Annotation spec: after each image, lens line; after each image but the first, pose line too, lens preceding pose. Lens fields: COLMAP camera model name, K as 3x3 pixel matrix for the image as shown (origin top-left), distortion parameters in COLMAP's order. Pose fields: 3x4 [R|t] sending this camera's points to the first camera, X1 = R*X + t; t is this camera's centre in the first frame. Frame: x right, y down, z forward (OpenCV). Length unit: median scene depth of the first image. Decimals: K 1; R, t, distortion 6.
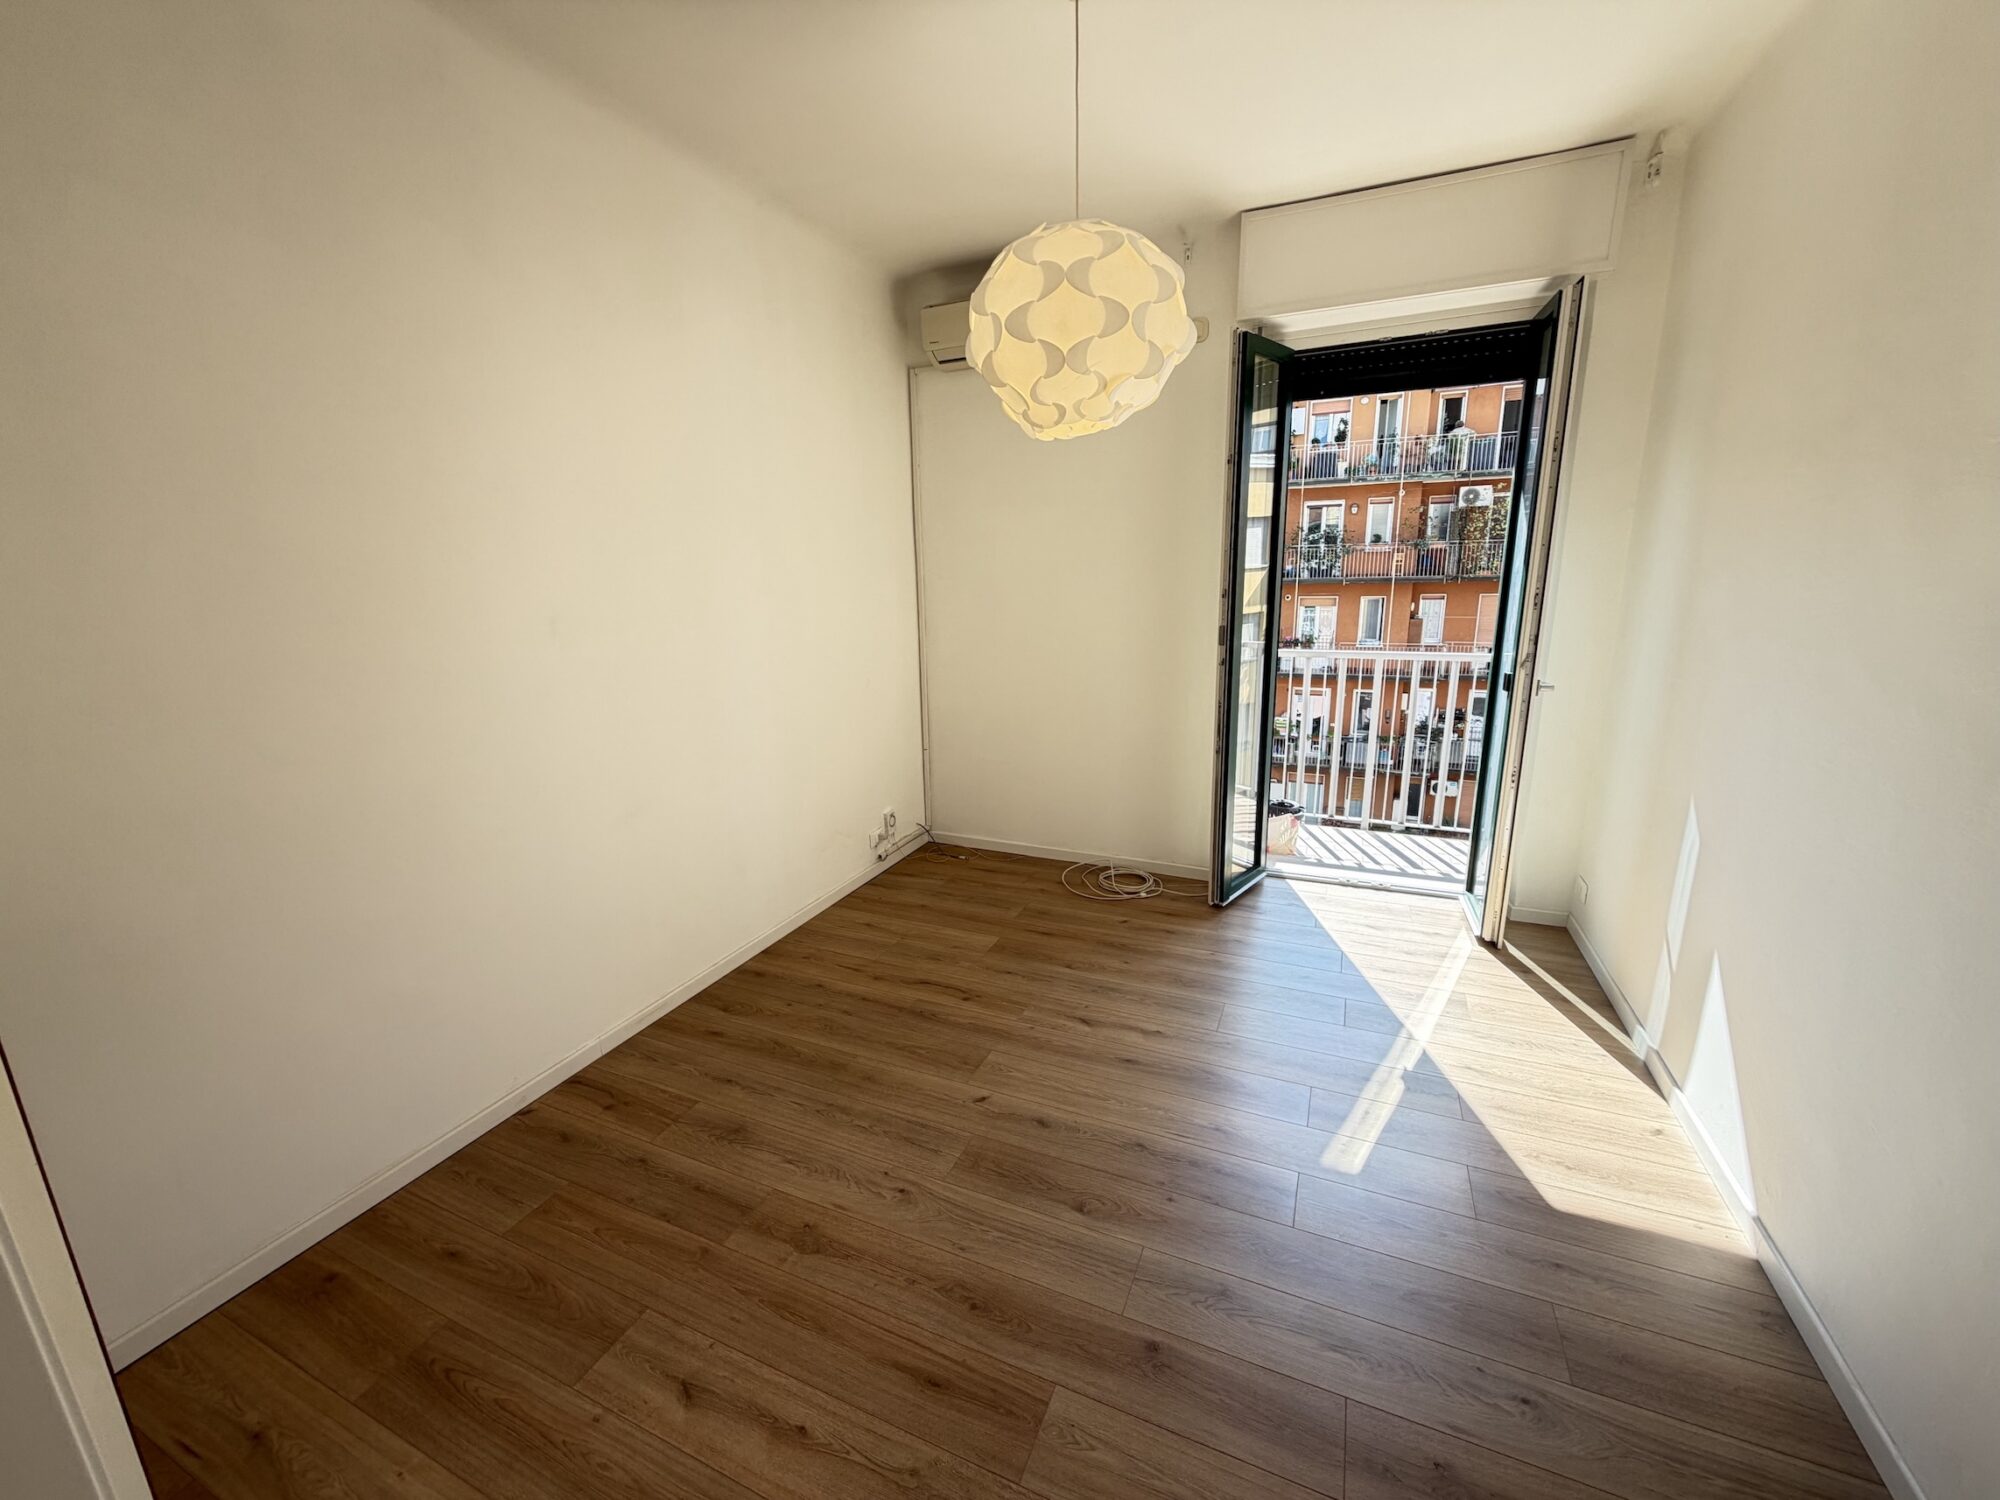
lens RADIAL K [[791.1, 0, 969.8], [0, 791.1, 760.2], [0, 0, 1]] dist [-0.000501, 0.000361]
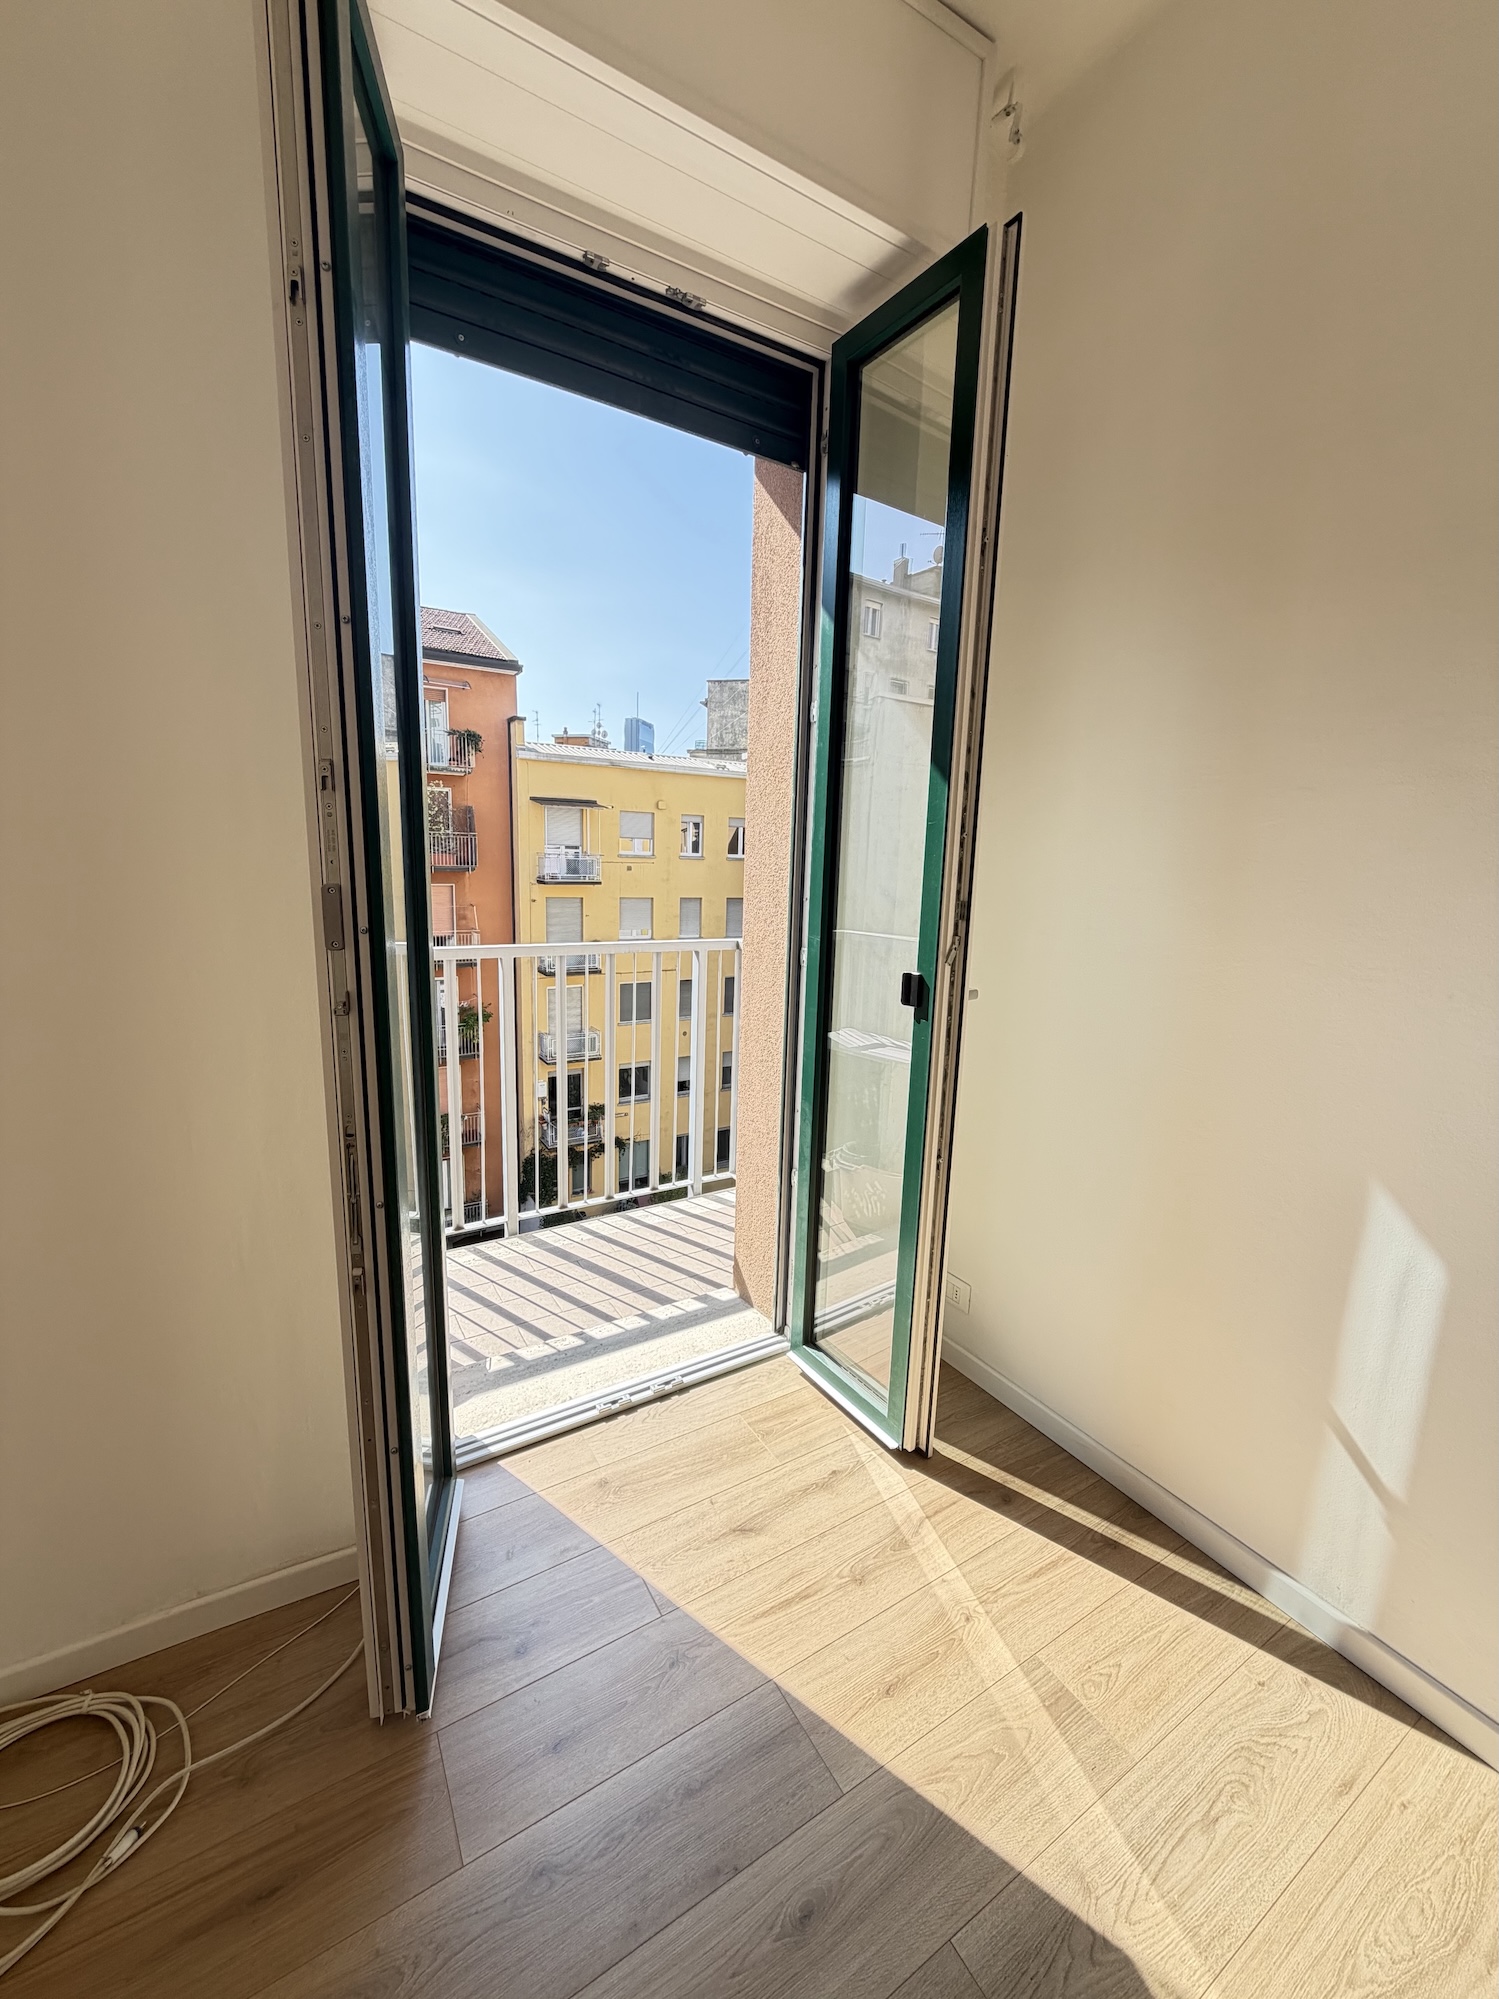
lens RADIAL K [[790.7, 0, 766.2], [0, 790.7, 987.4], [0, 0, 1]] dist [-0.000501, 0.000361]
pose [[0.532548, -0.089692, 0.841634, 0.130792], [0.157263, 0.987540, 0.005732, -0.091921], [-0.831662, 0.129306, 0.540017, 0.601246]]
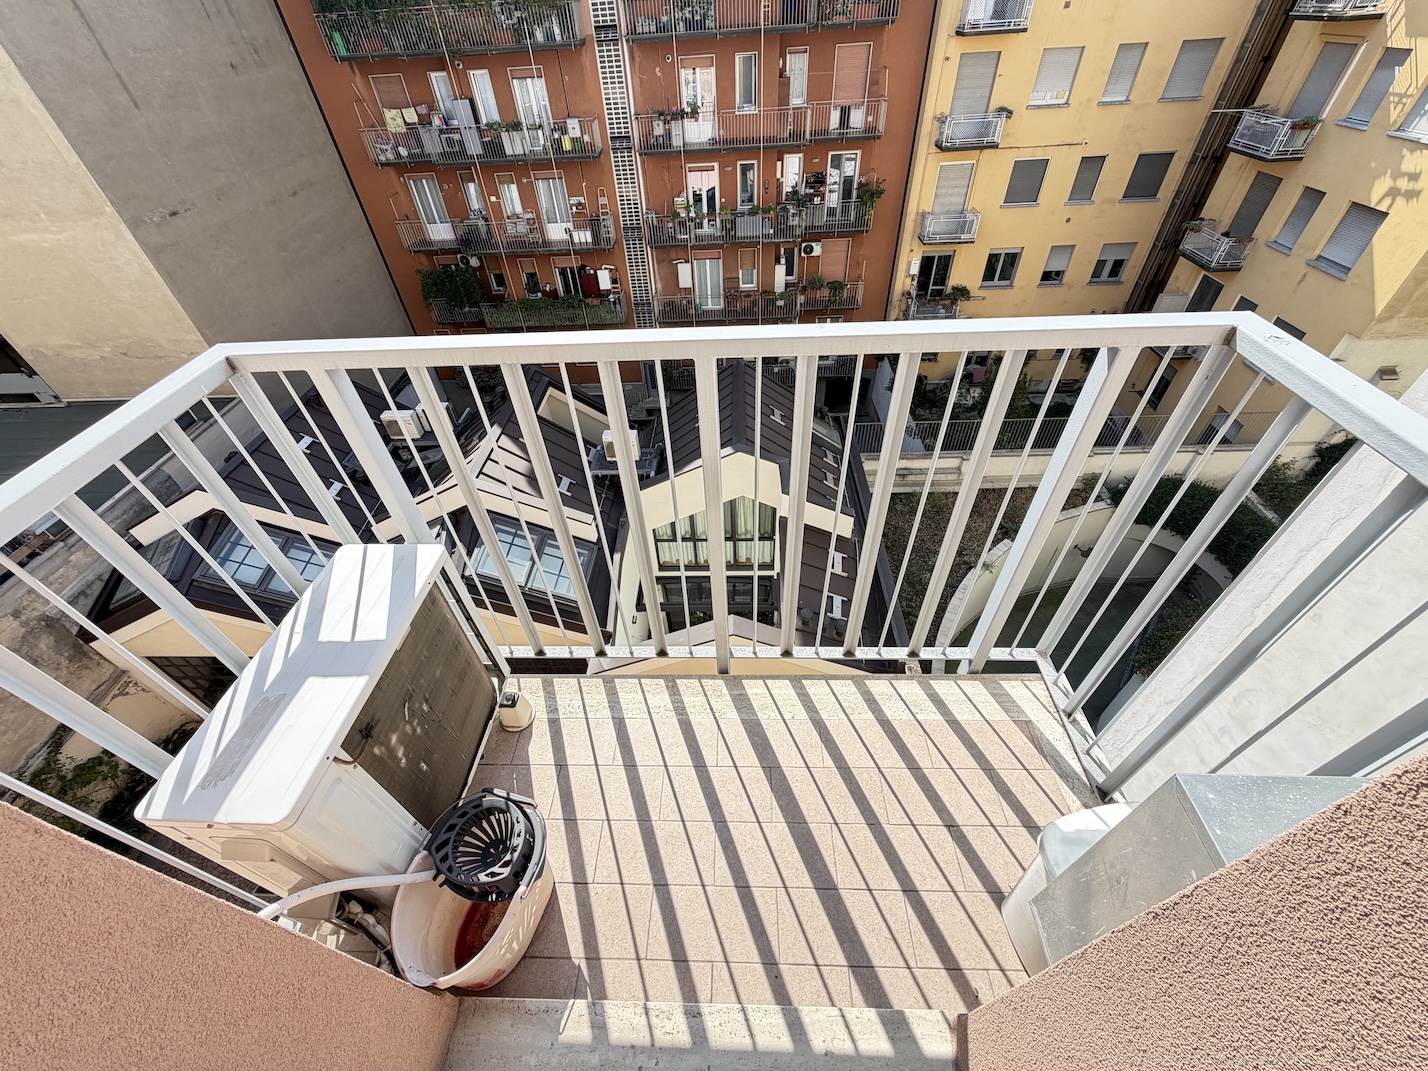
lens RADIAL K [[564.9, 0, 711.7], [0, 564.9, 530.1], [0, 0, 1]] dist [-0.000501, 0.000361]
pose [[0.919381, -0.280652, 0.275631, 0.609921], [0.116184, 0.863173, 0.491359, -0.247333], [-0.375818, -0.419722, 0.826193, 0.993857]]
